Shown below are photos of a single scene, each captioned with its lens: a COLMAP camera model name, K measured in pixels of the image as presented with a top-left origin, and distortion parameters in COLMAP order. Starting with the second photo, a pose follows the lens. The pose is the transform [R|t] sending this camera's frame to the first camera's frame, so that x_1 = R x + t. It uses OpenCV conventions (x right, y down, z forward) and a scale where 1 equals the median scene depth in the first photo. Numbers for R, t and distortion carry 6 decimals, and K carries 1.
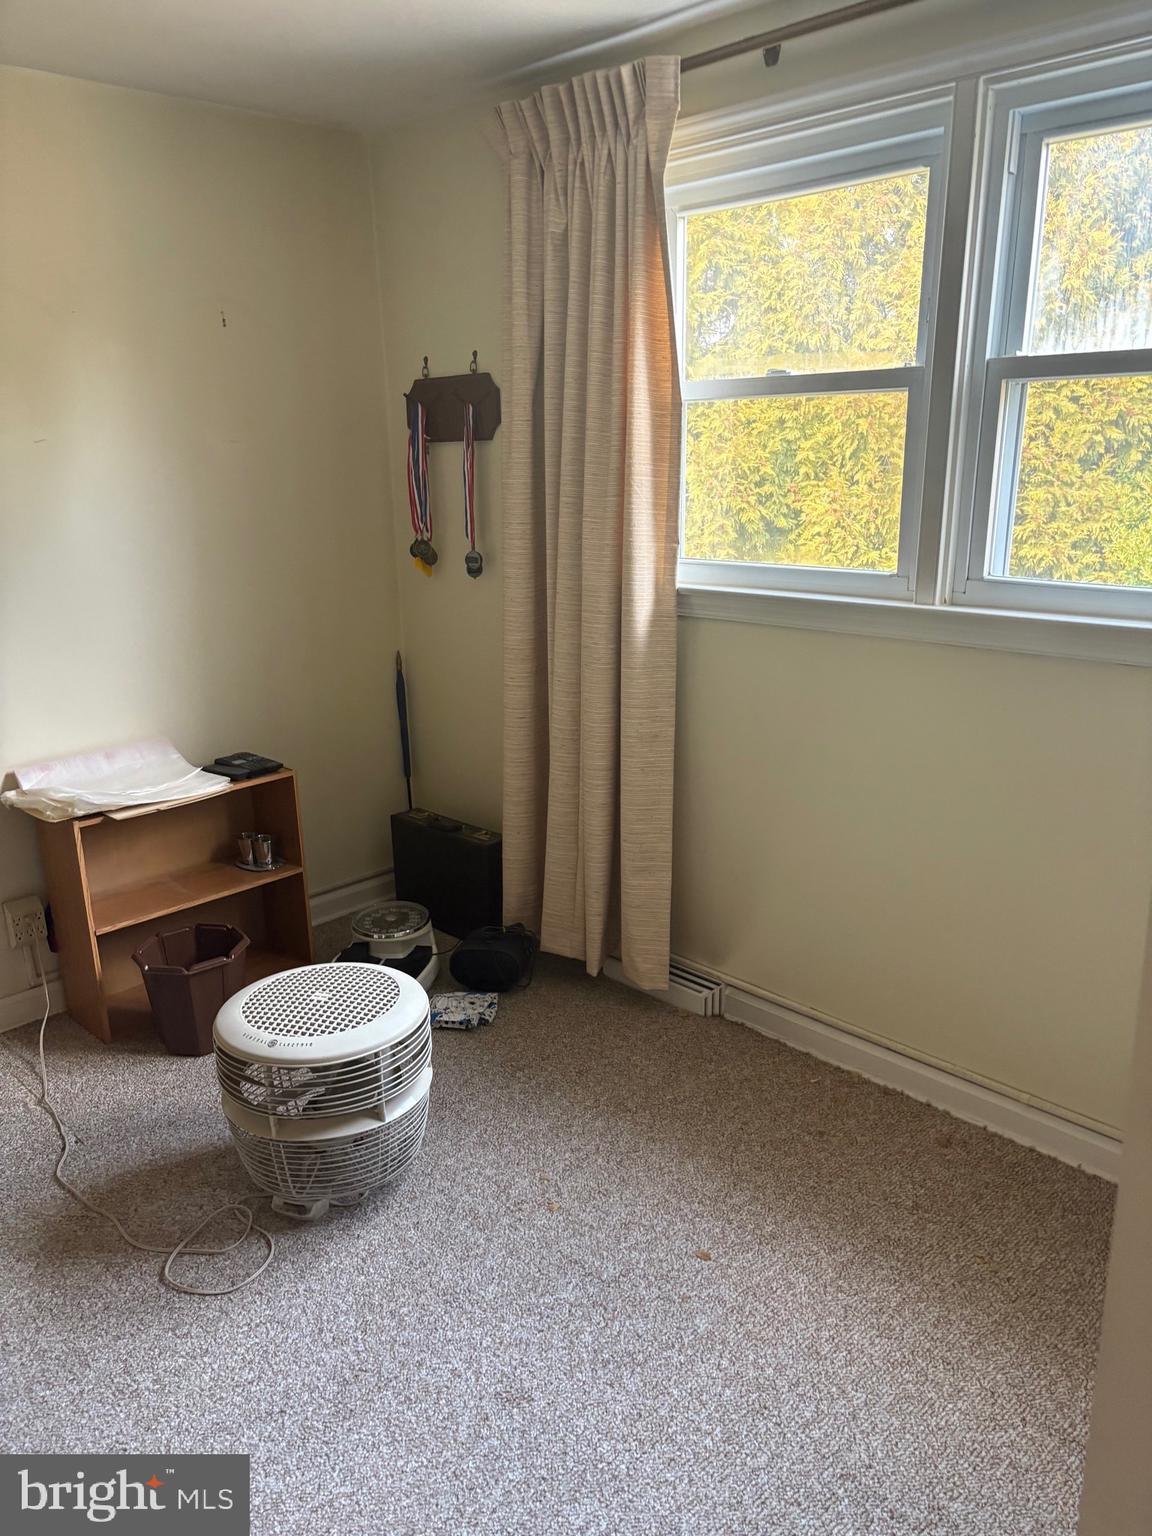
lens RADIAL K [[1159.8, 0, 576.0], [0, 1159.8, 768.0], [0, 0, 1]] dist [-0.034697, 0.113485]
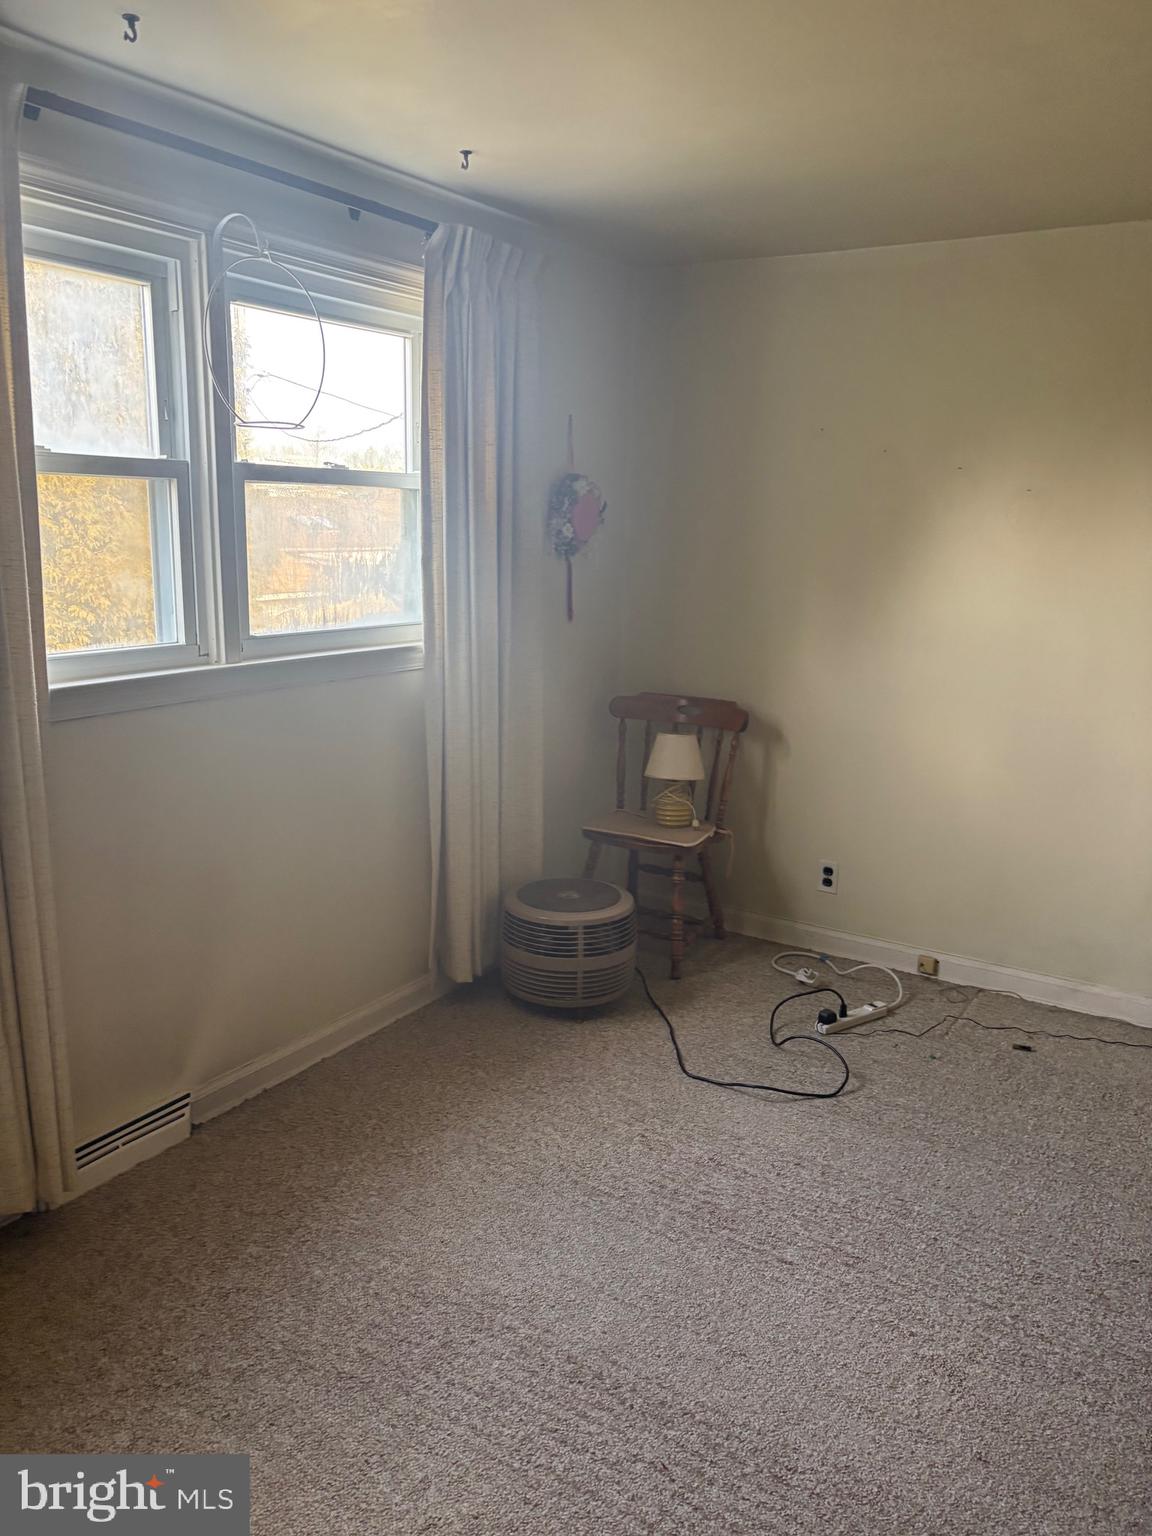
lens RADIAL K [[1159.8, 0, 576.0], [0, 1159.8, 768.0], [0, 0, 1]] dist [-0.034697, 0.113485]
pose [[-0.158063, -0.177937, 0.971264, -0.899649], [0.272204, 0.937664, 0.216080, -0.202523], [-0.949168, 0.298537, -0.099775, 0.829380]]
